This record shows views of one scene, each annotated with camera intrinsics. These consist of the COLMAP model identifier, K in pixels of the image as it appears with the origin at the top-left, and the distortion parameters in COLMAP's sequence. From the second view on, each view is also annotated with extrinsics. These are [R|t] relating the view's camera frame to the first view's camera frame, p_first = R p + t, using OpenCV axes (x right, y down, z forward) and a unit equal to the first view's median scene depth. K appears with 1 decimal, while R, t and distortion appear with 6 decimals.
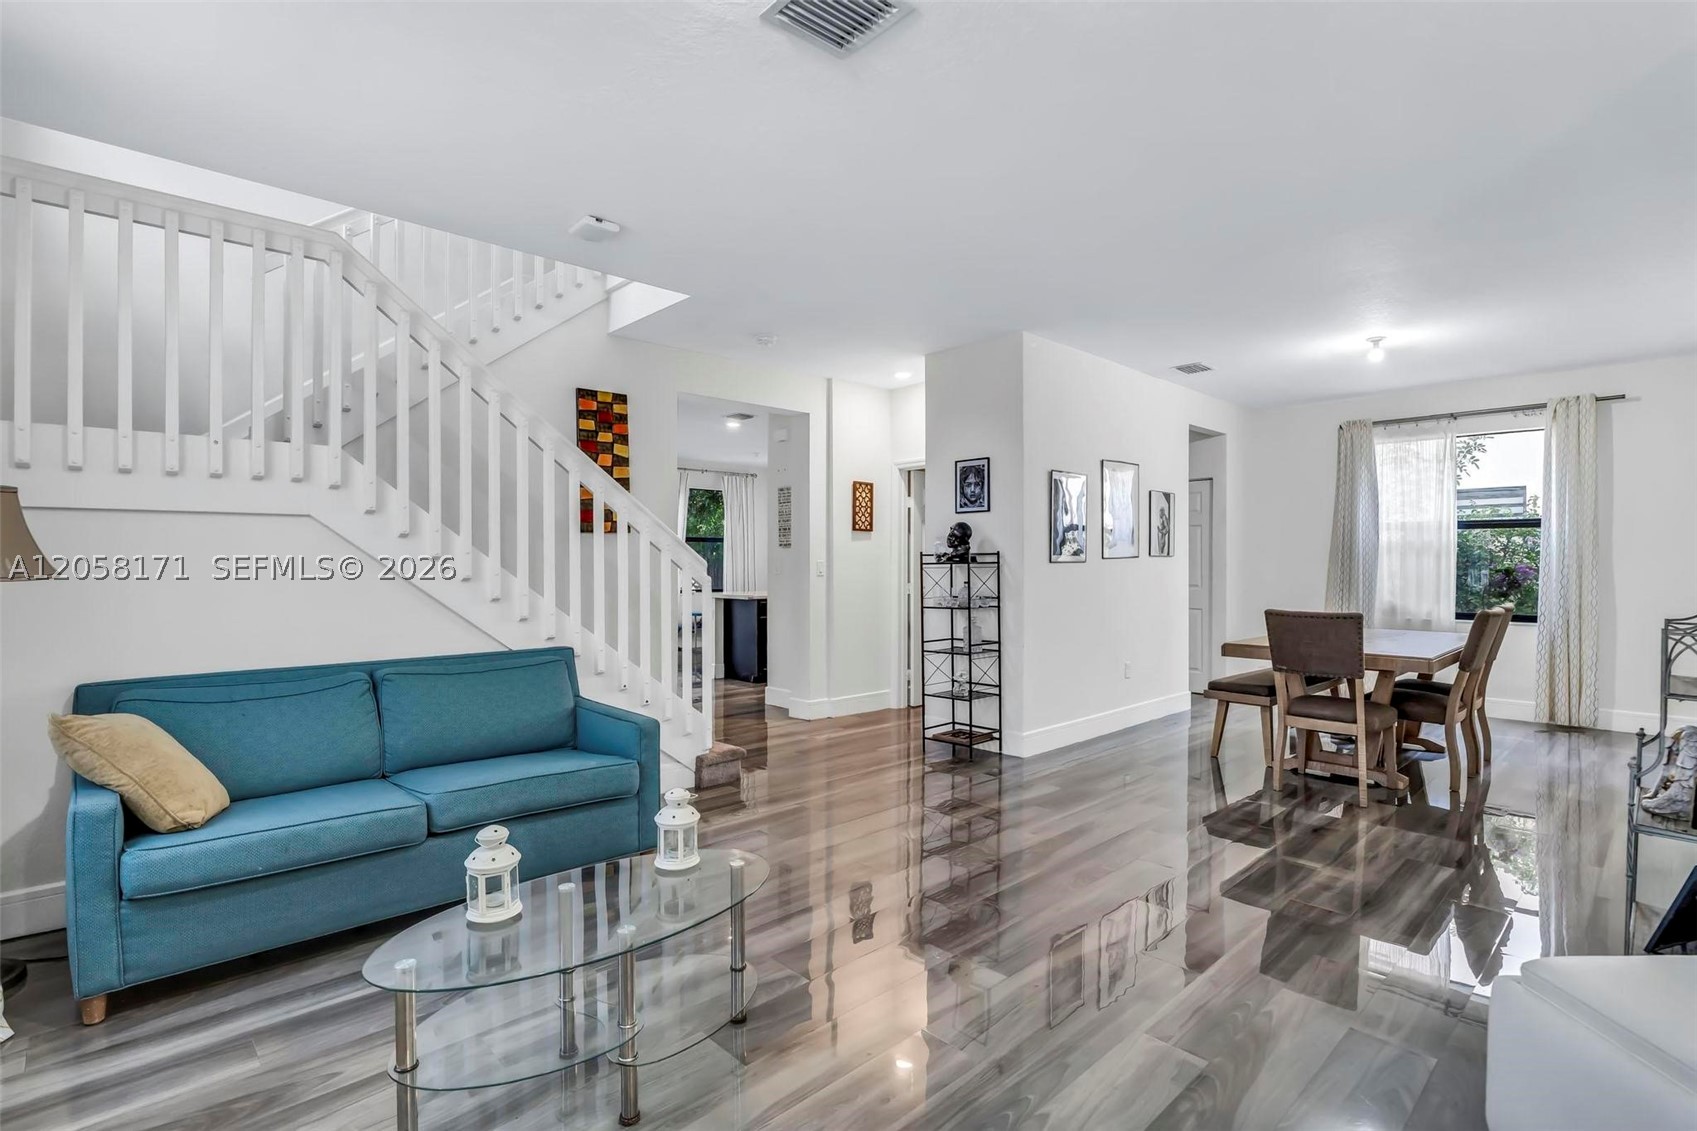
lens RADIAL K [[796.1, 0, 849.2], [0, 796.1, 546.9], [0, 0, 1]] dist [-0.018307, 0.000423]
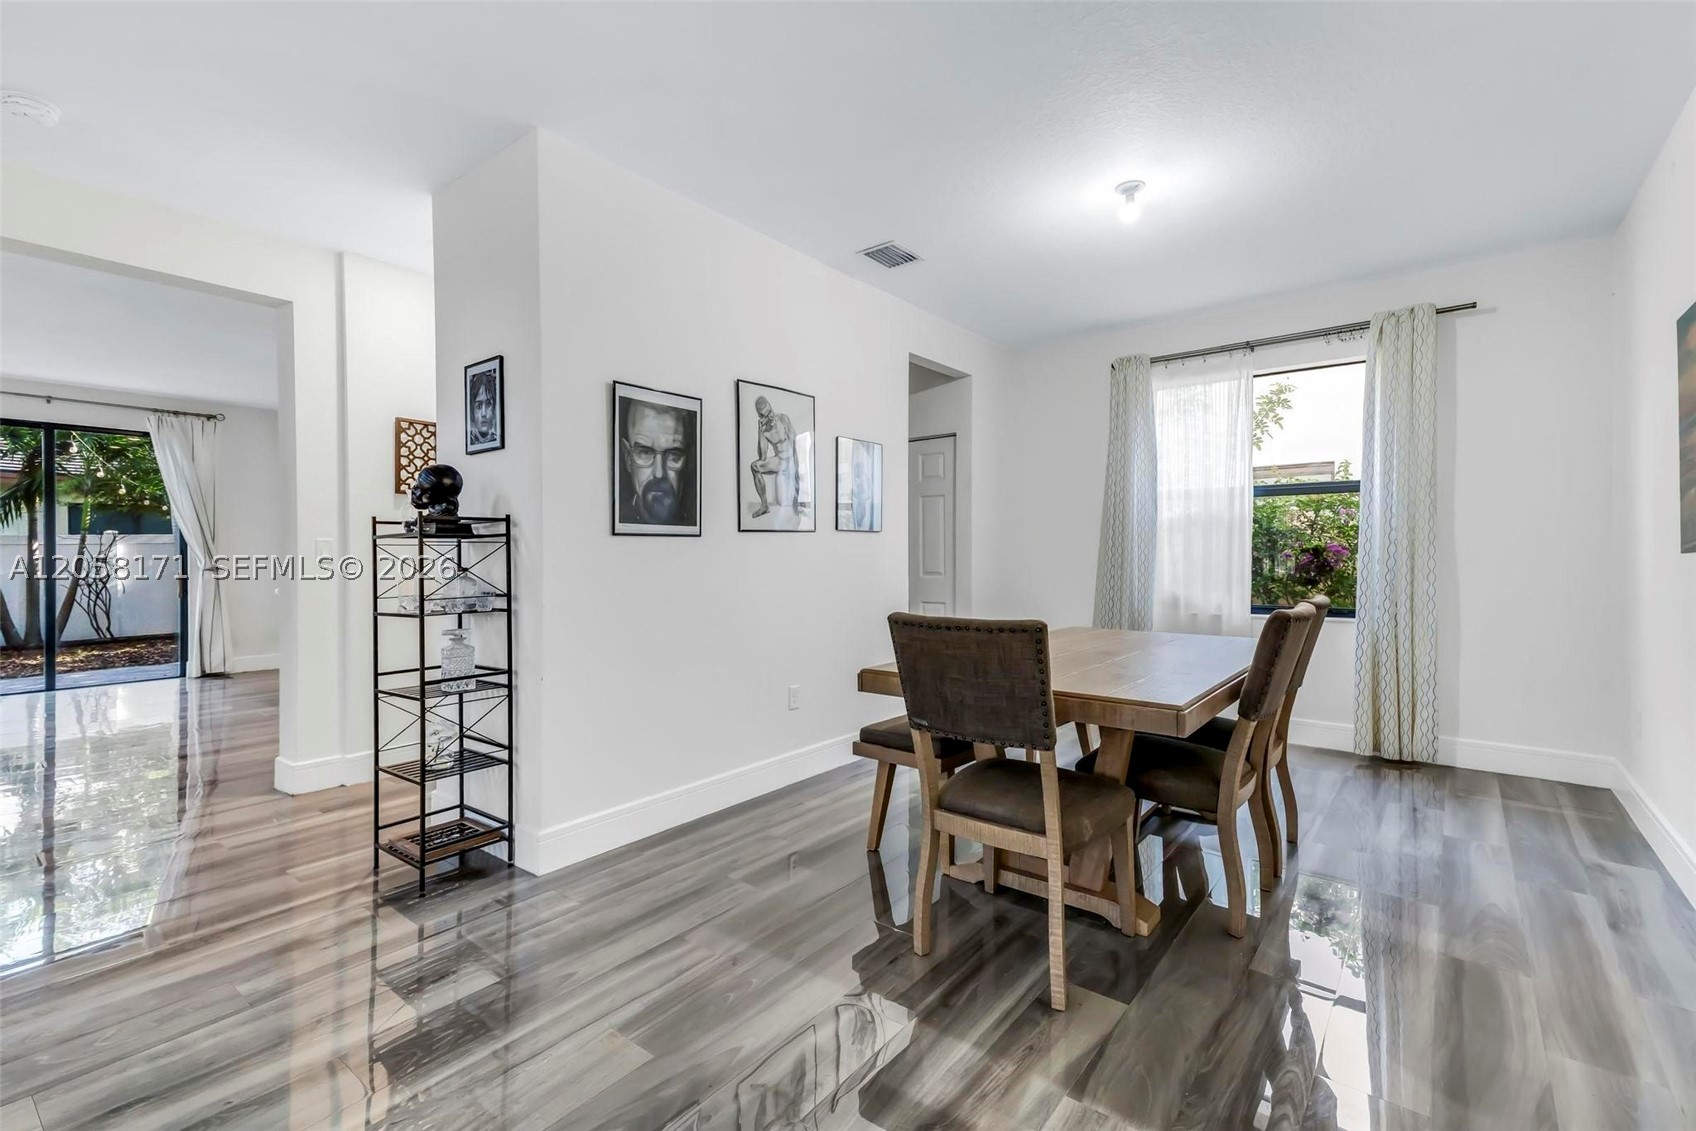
lens RADIAL K [[756.6, 0, 826.7], [0, 756.6, 547.3], [0, 0, 1]] dist [0.036853, -0.000200]
pose [[0.991138, -0.004855, 0.132745, 0.296942], [0.003914, 0.999965, 0.007351, 0.022342], [-0.132776, -0.006766, 0.991123, 0.359841]]
